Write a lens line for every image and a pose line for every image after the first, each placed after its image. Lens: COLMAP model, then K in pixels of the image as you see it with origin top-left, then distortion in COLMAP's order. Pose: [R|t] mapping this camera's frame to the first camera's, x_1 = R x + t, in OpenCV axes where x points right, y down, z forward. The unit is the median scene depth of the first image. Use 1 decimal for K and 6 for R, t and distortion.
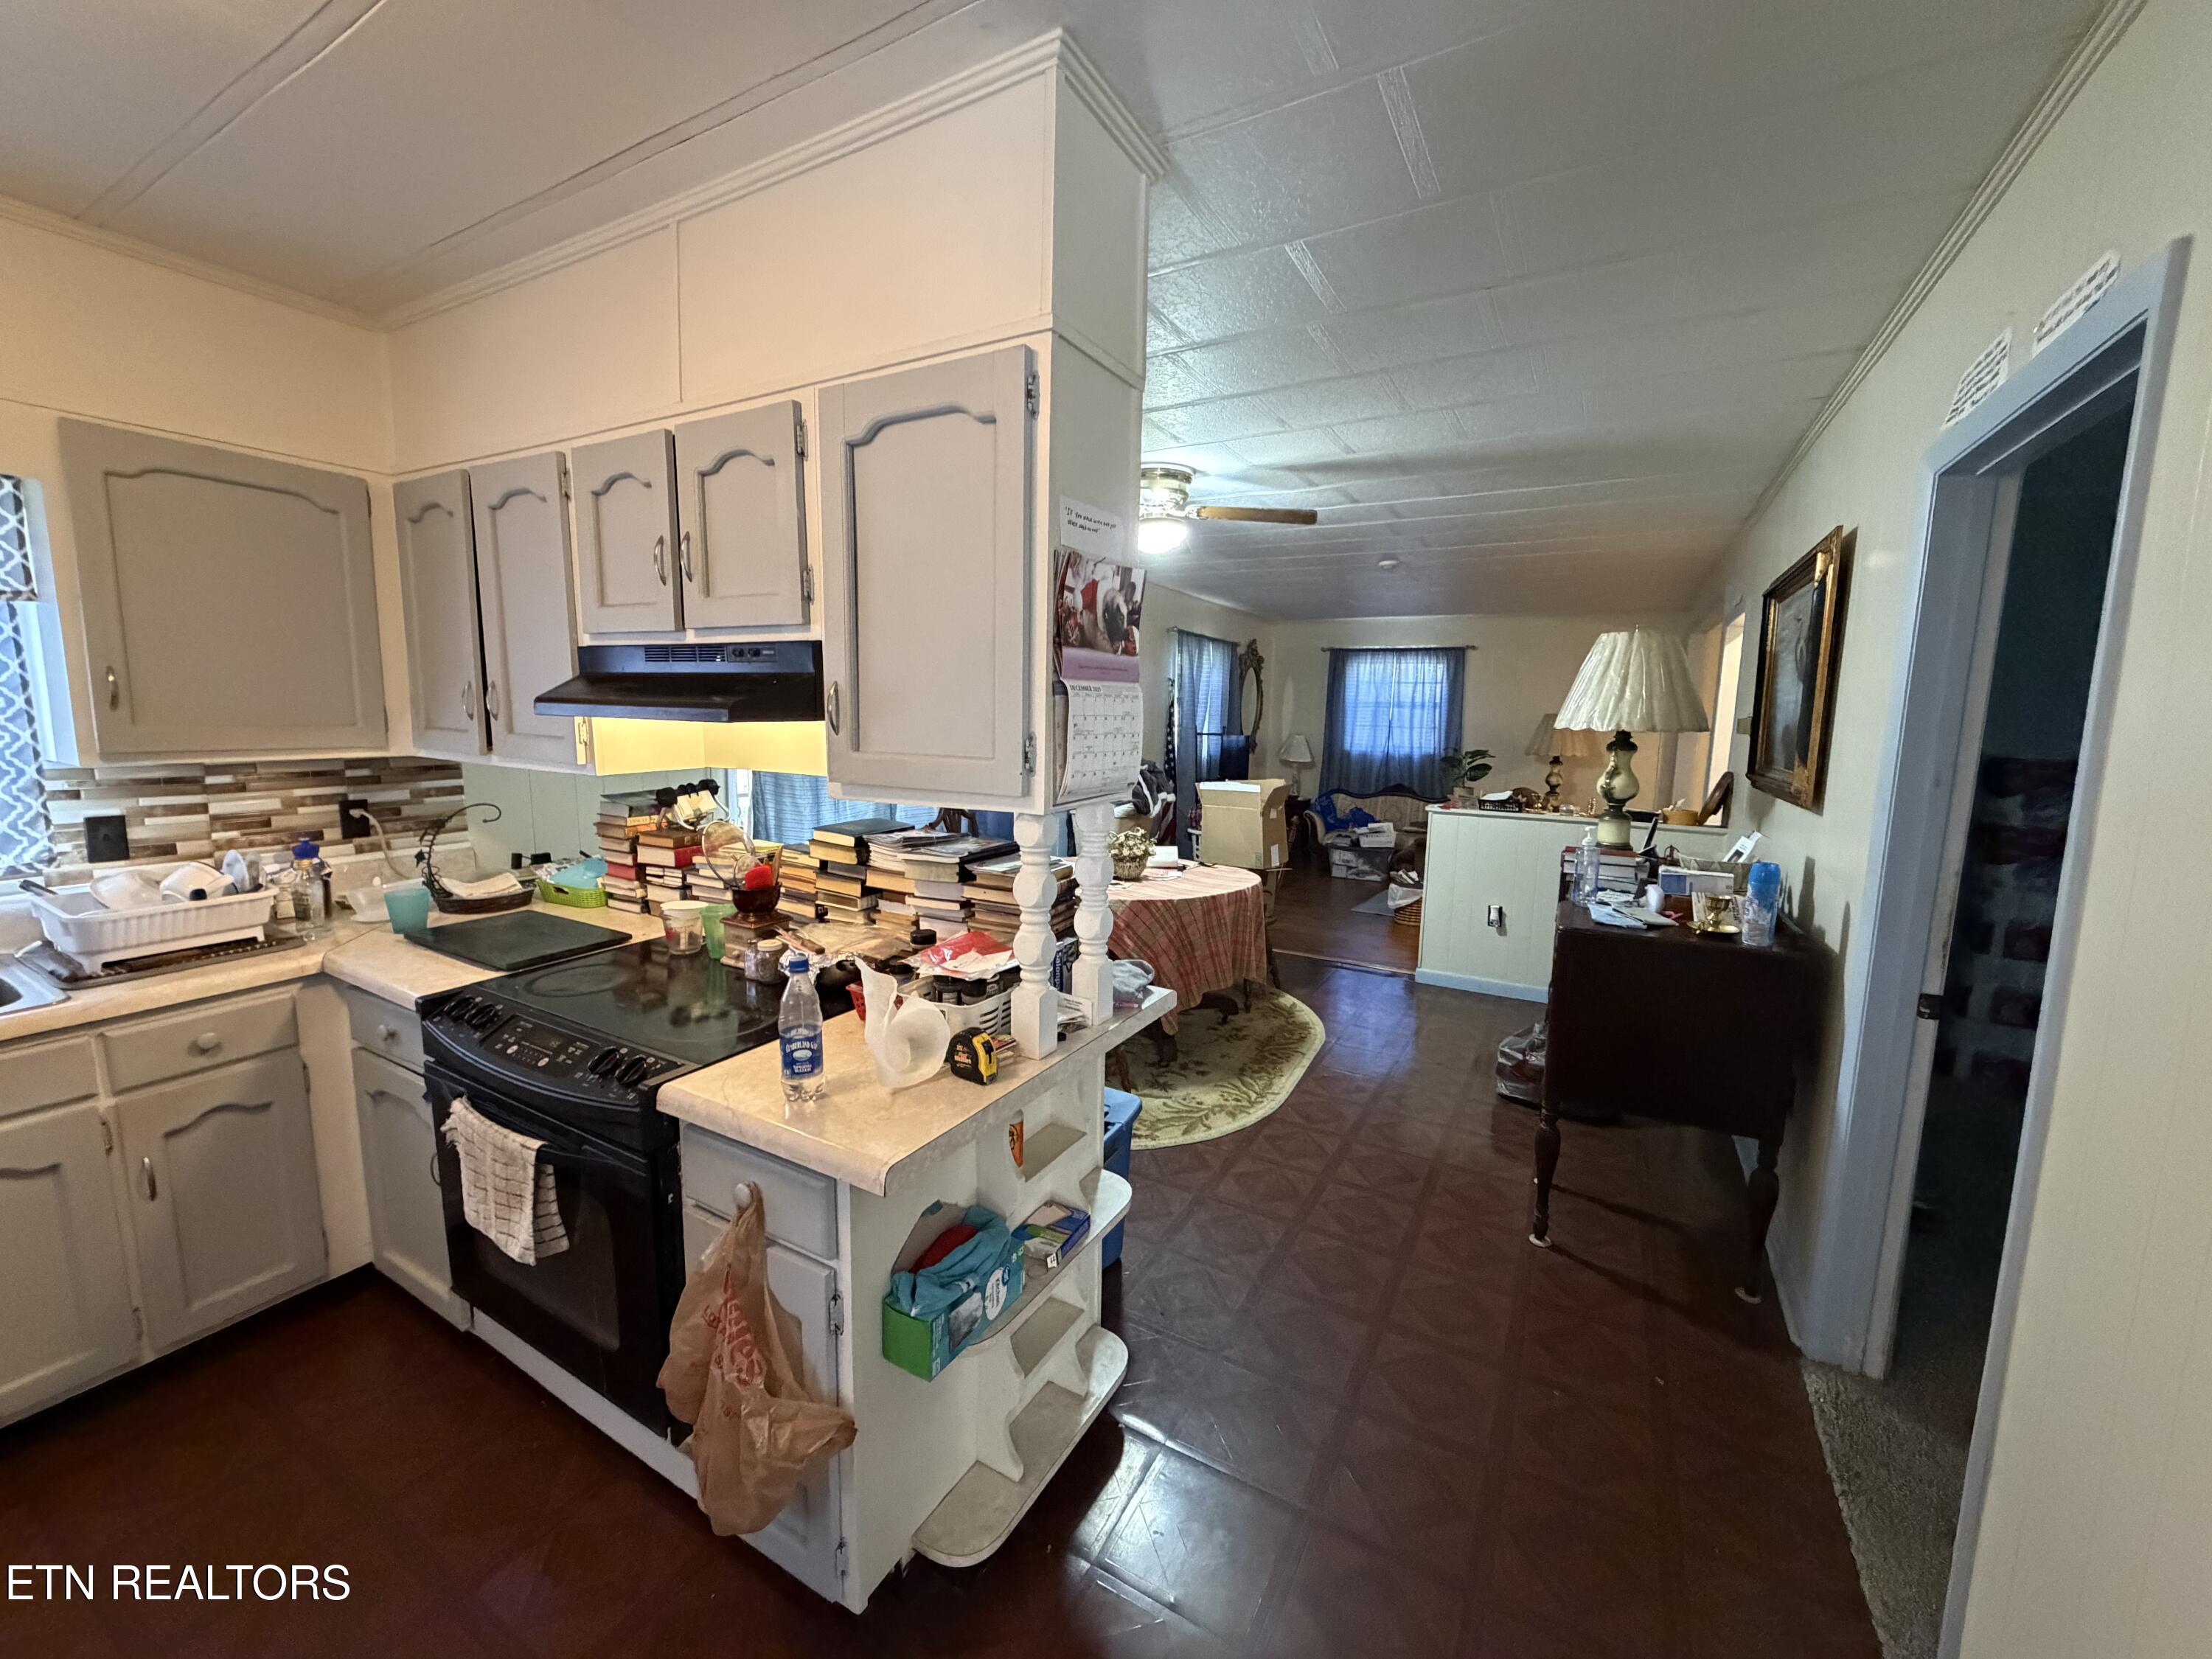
lens RADIAL K [[876.9, 0, 1100.1], [0, 876.9, 827.0], [0, 0, 1]] dist [0.000027, -0.000054]
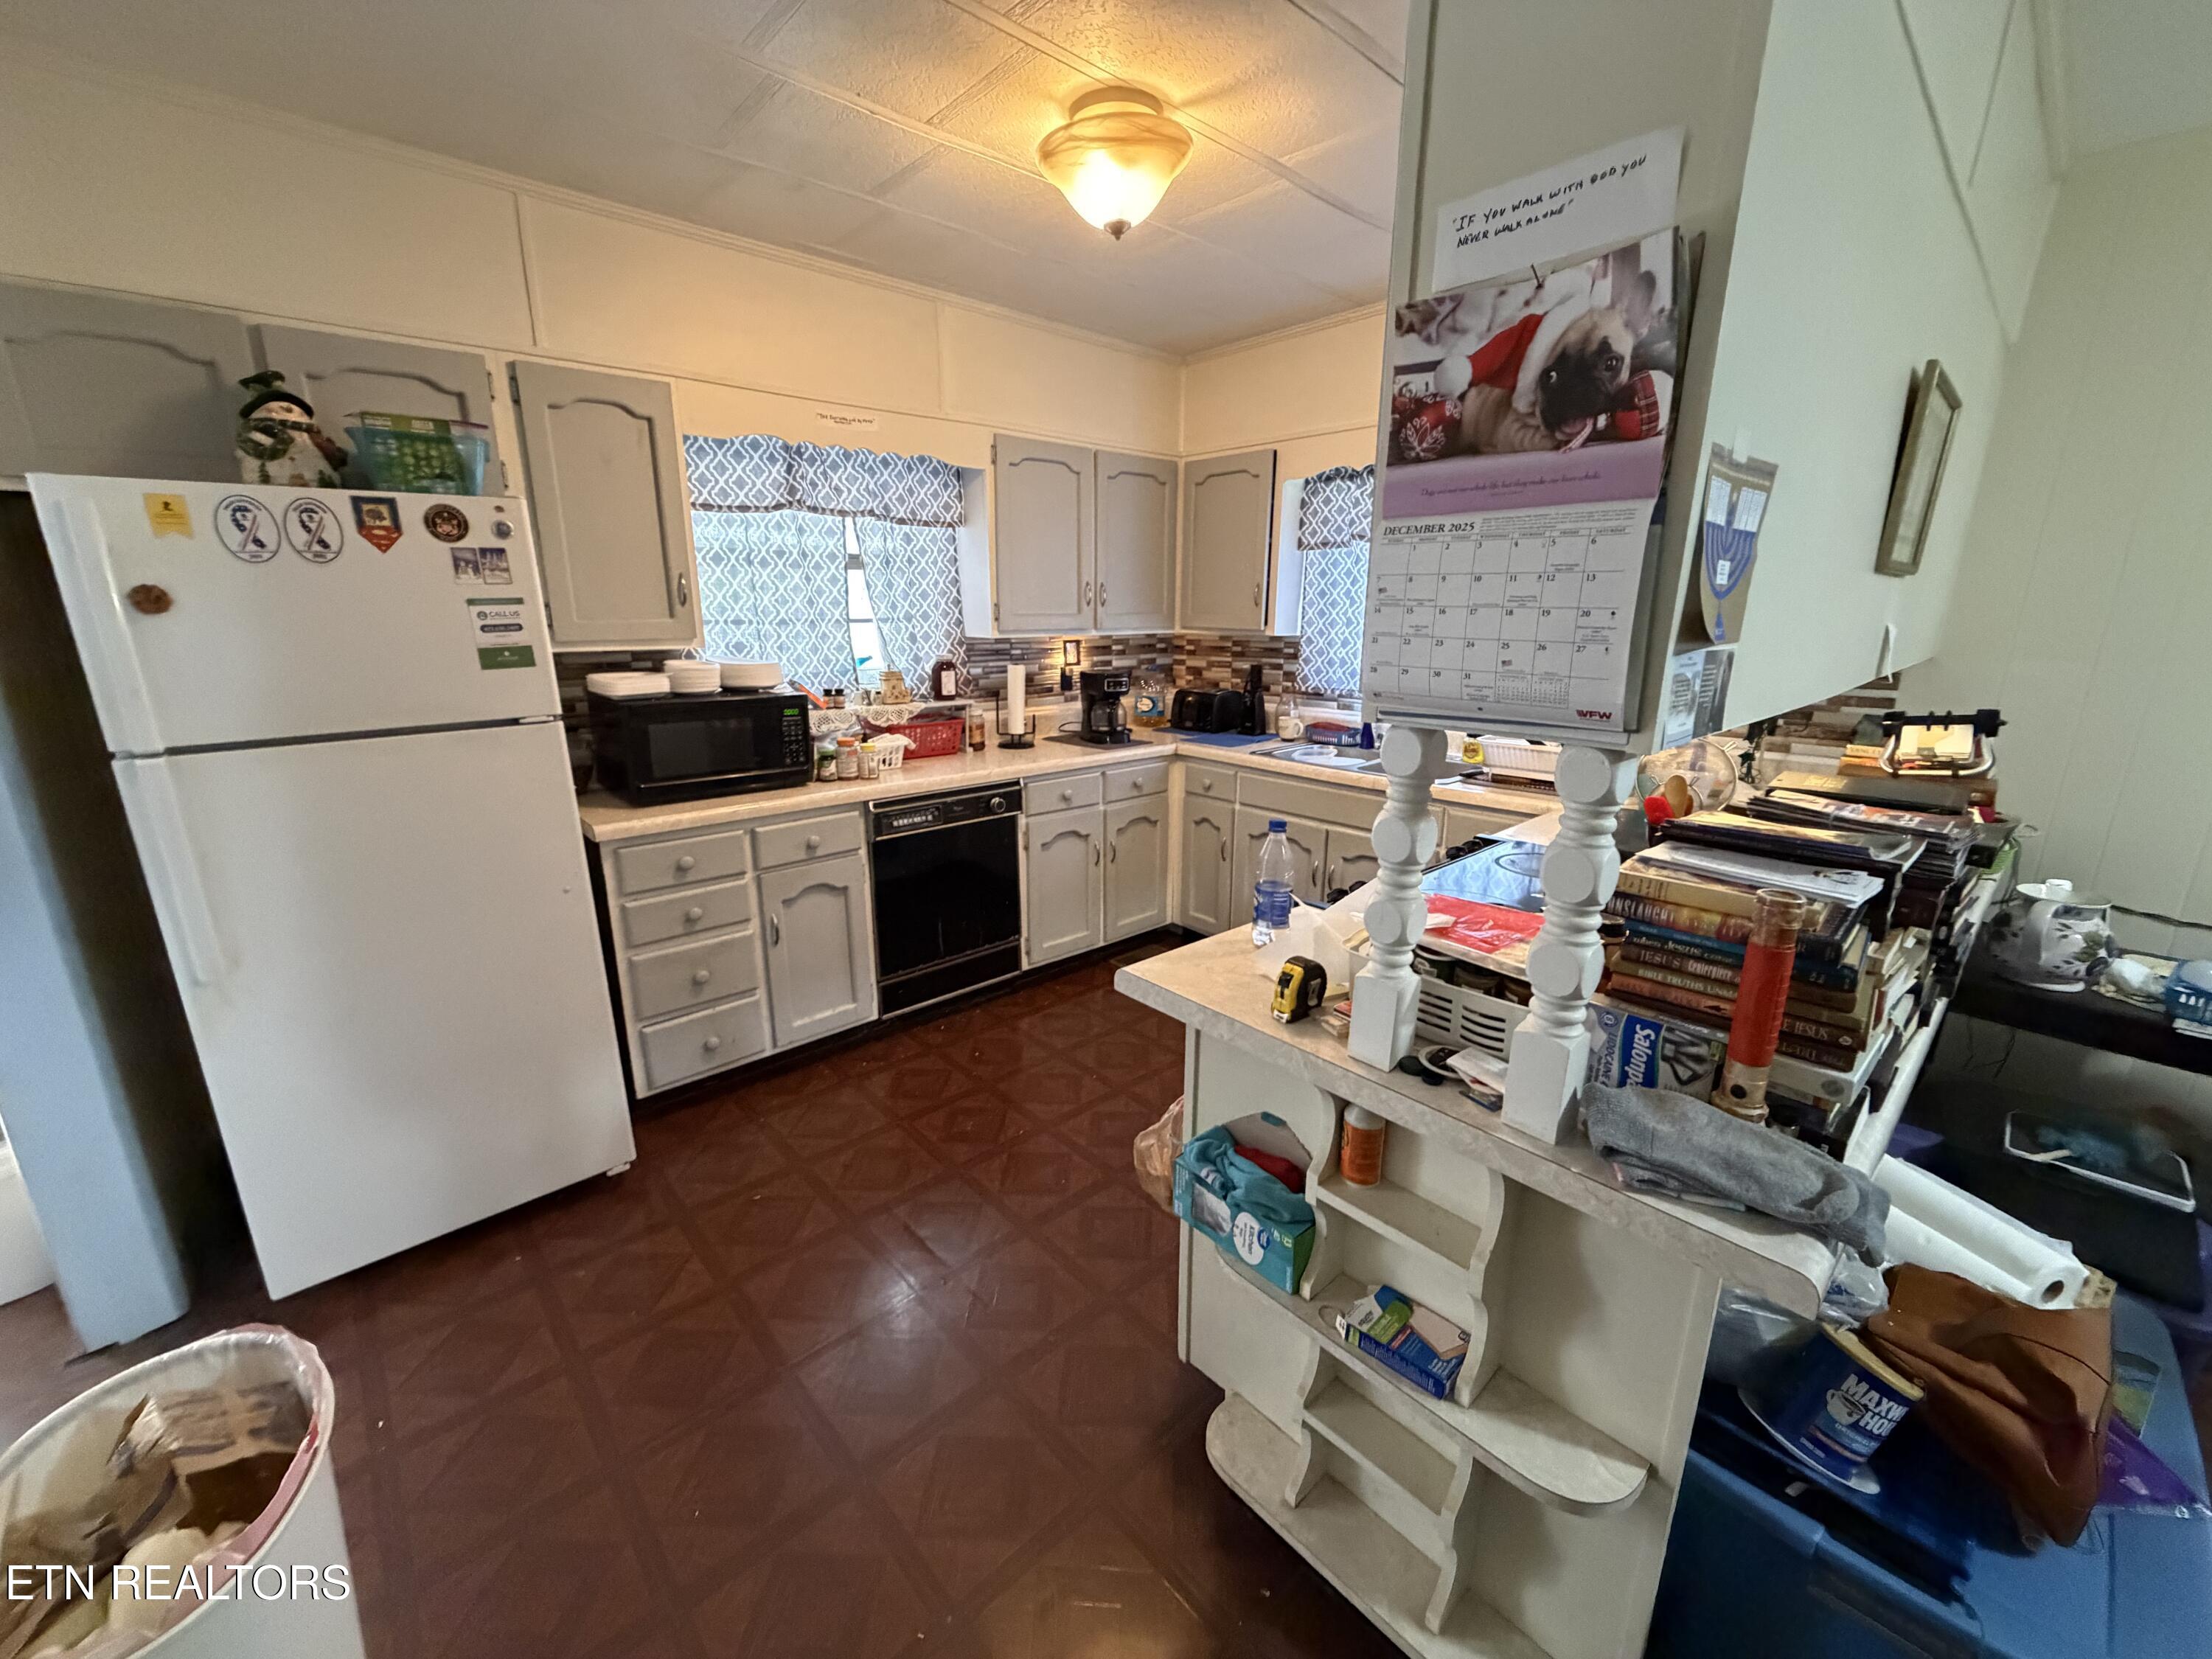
lens RADIAL K [[876.1, 0, 1100.6], [0, 876.1, 828.3], [0, 0, 1]] dist [0.000466, 0.000081]
pose [[-0.307960, 0.217734, -0.926149, 0.540872], [-0.141761, 0.952092, 0.270970, -0.075161], [0.940779, 0.214740, -0.262340, 0.803985]]
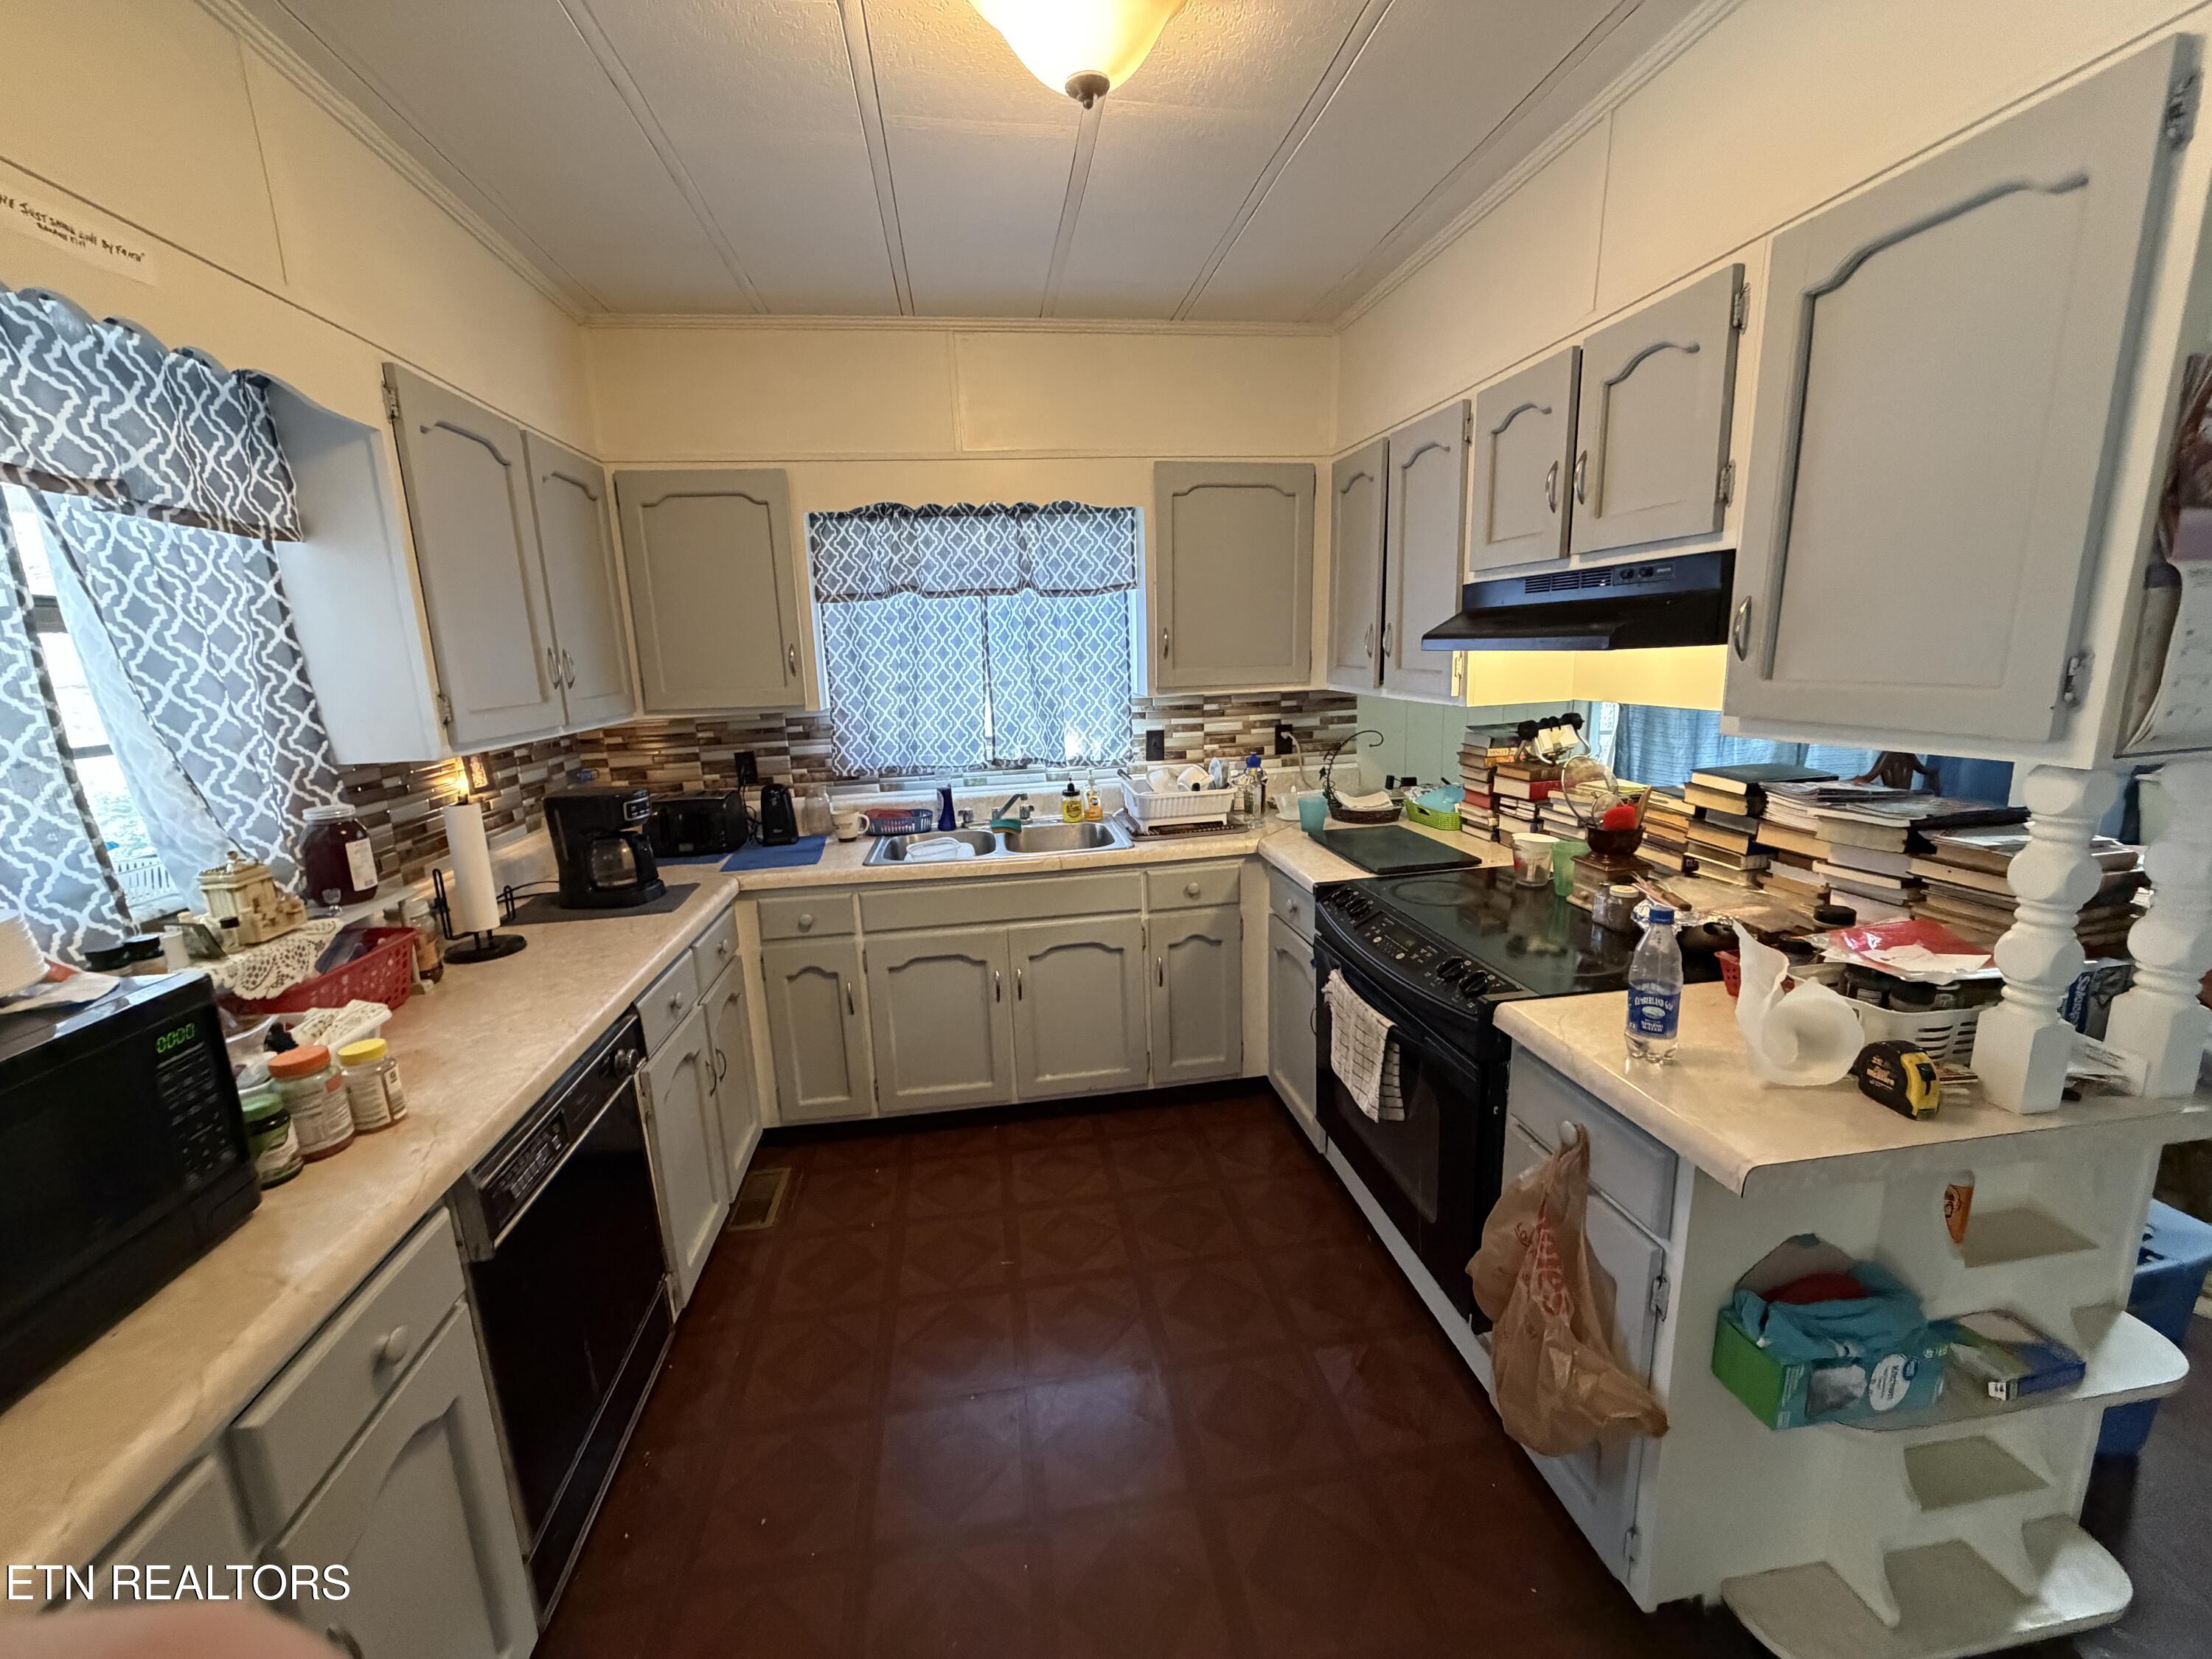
lens RADIAL K [[876.9, 0, 1100.1], [0, 876.9, 827.0], [0, 0, 1]] dist [0.000027, -0.000054]
pose [[0.619523, 0.117820, -0.776086, -0.006092], [-0.062450, 0.992936, 0.100888, 0.007635], [0.782490, -0.014036, 0.622504, -0.017105]]
